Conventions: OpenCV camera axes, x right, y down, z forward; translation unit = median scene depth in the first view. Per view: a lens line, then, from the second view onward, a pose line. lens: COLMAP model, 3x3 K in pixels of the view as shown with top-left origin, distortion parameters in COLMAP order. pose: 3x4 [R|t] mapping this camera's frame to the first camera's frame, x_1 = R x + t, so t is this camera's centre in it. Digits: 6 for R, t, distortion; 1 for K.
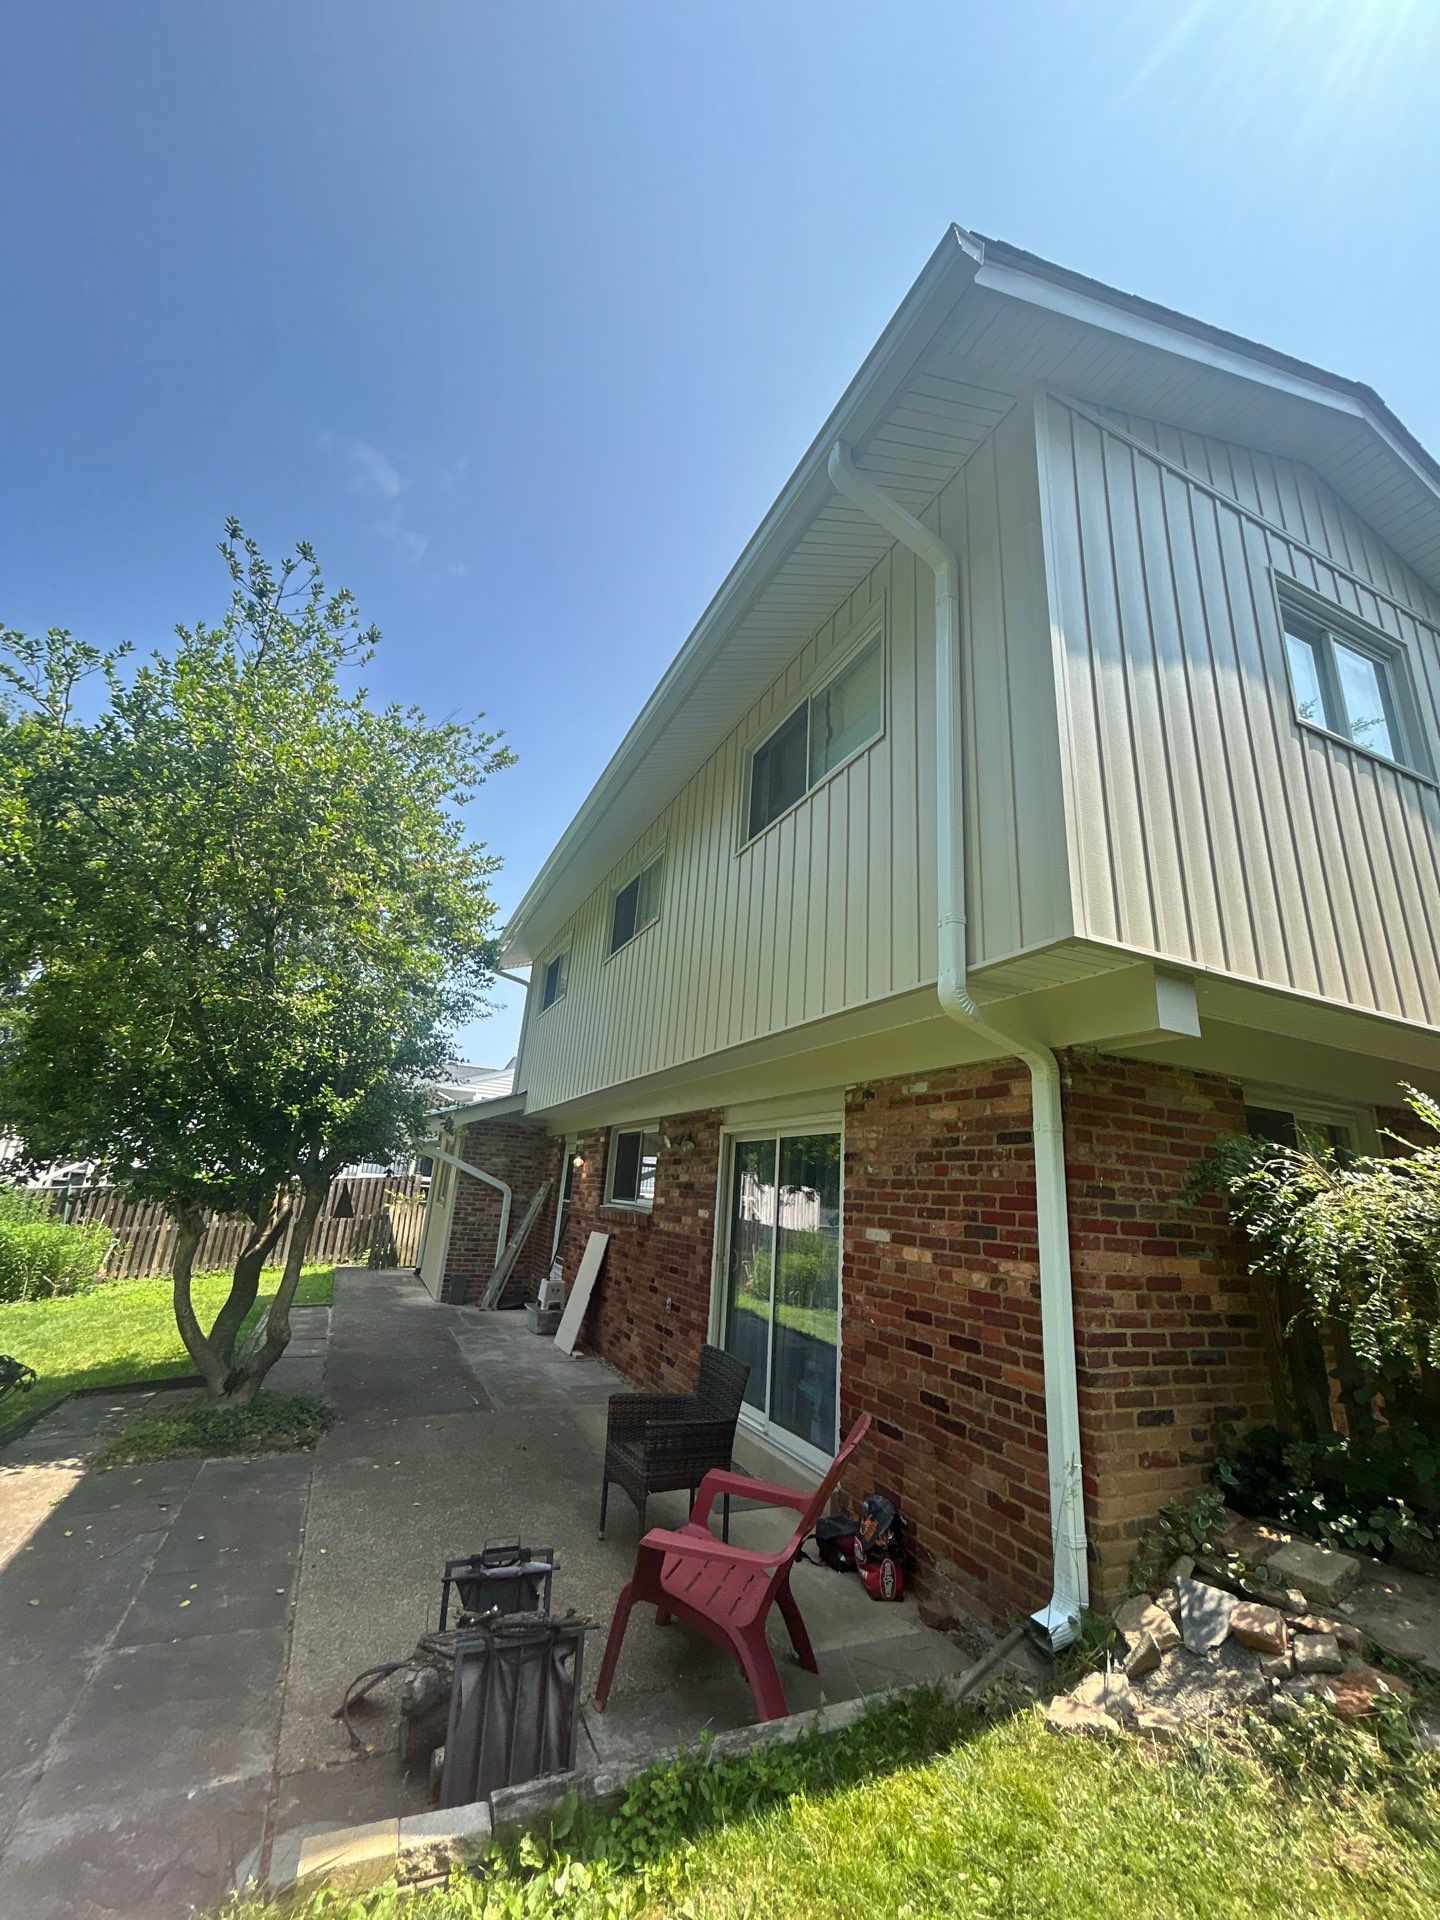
lens RADIAL K [[773.3, 0, 718.6], [0, 773.3, 956.6], [0, 0, 1]] dist [-0.002865, 0.001896]
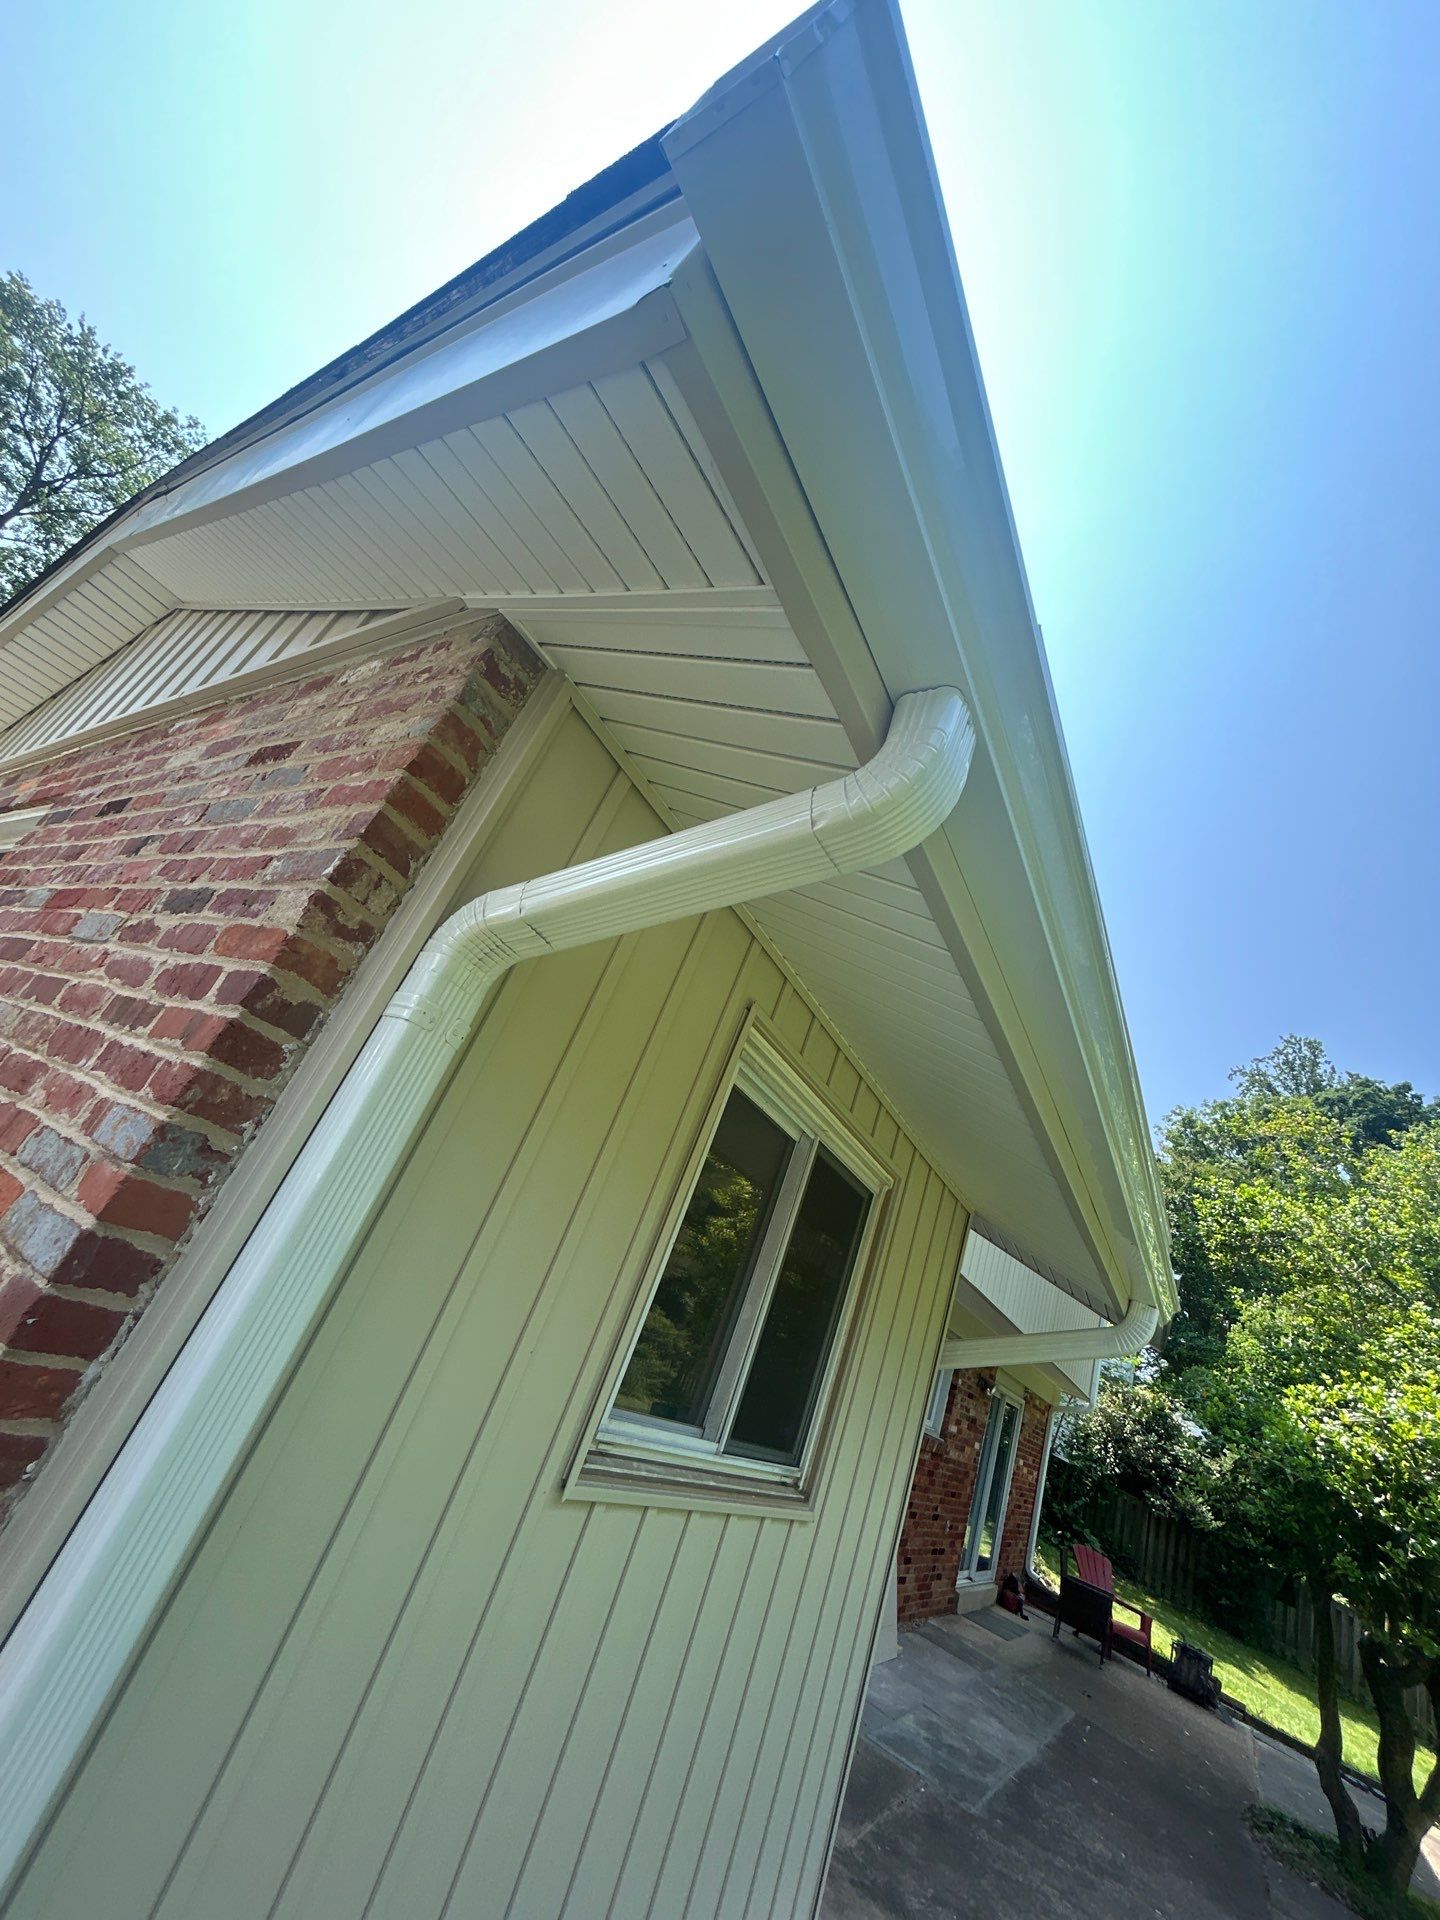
lens RADIAL K [[773.3, 0, 720.1], [0, 773.3, 960.8], [0, 0, 1]] dist [-0.002865, 0.001896]
pose [[-0.515423, 0.117108, 0.848897, -1.590572], [-0.592647, 0.666802, -0.451824, 1.004115], [-0.618958, -0.735976, -0.274281, 3.539150]]
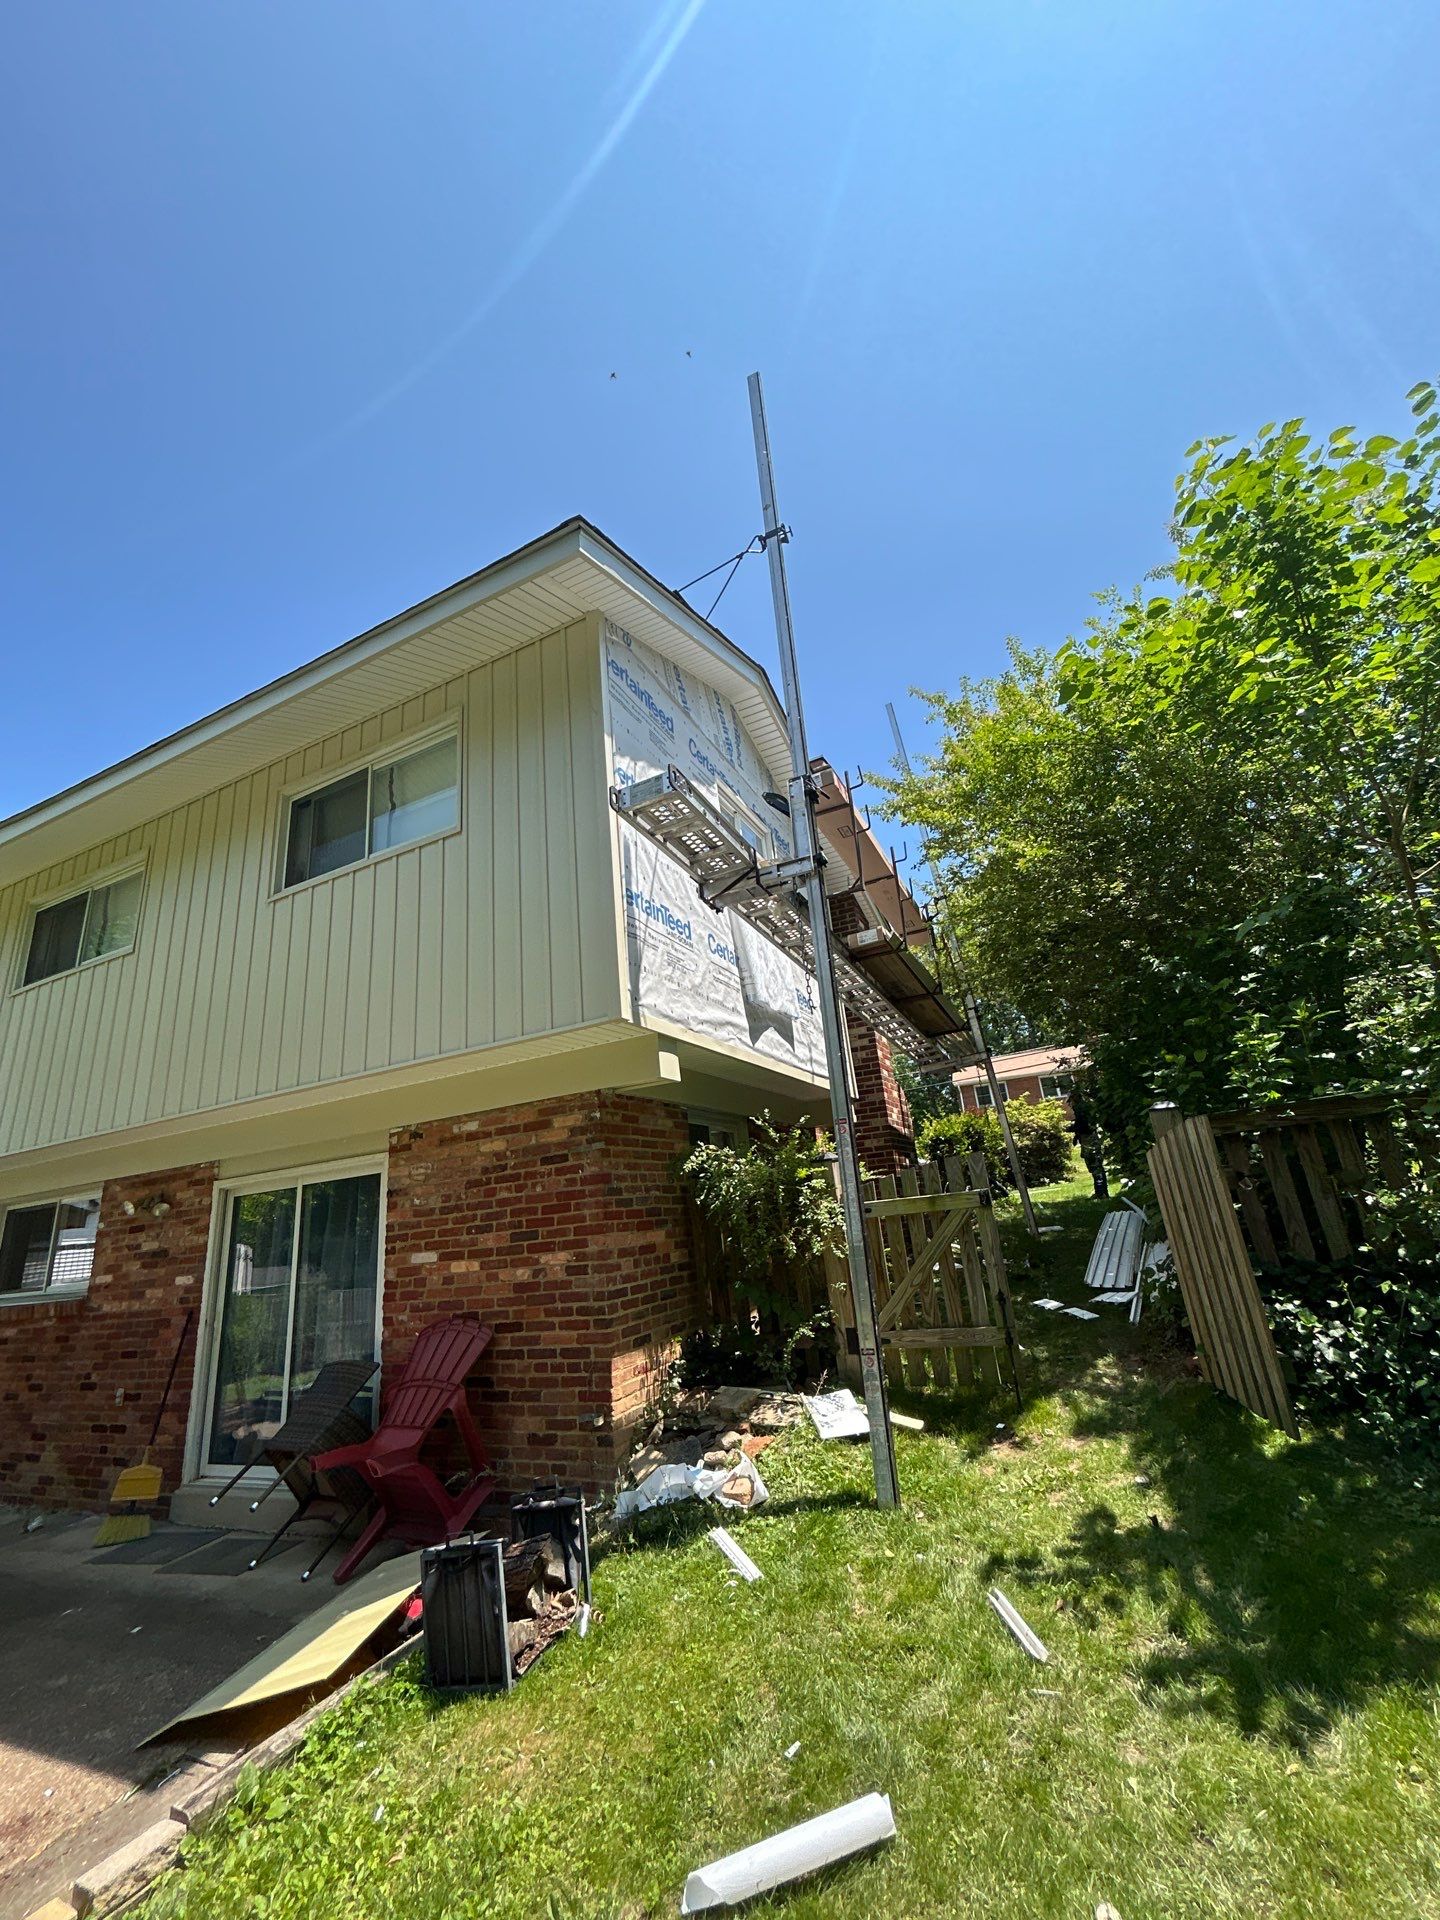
lens RADIAL K [[773.3, 0, 719.0], [0, 773.3, 956.2], [0, 0, 1]] dist [-0.002865, 0.001896]
pose [[0.757227, 0.073301, 0.649026, -0.254897], [-0.048822, 0.997255, -0.055669, -0.047707], [-0.651325, 0.010468, 0.758727, -0.173357]]
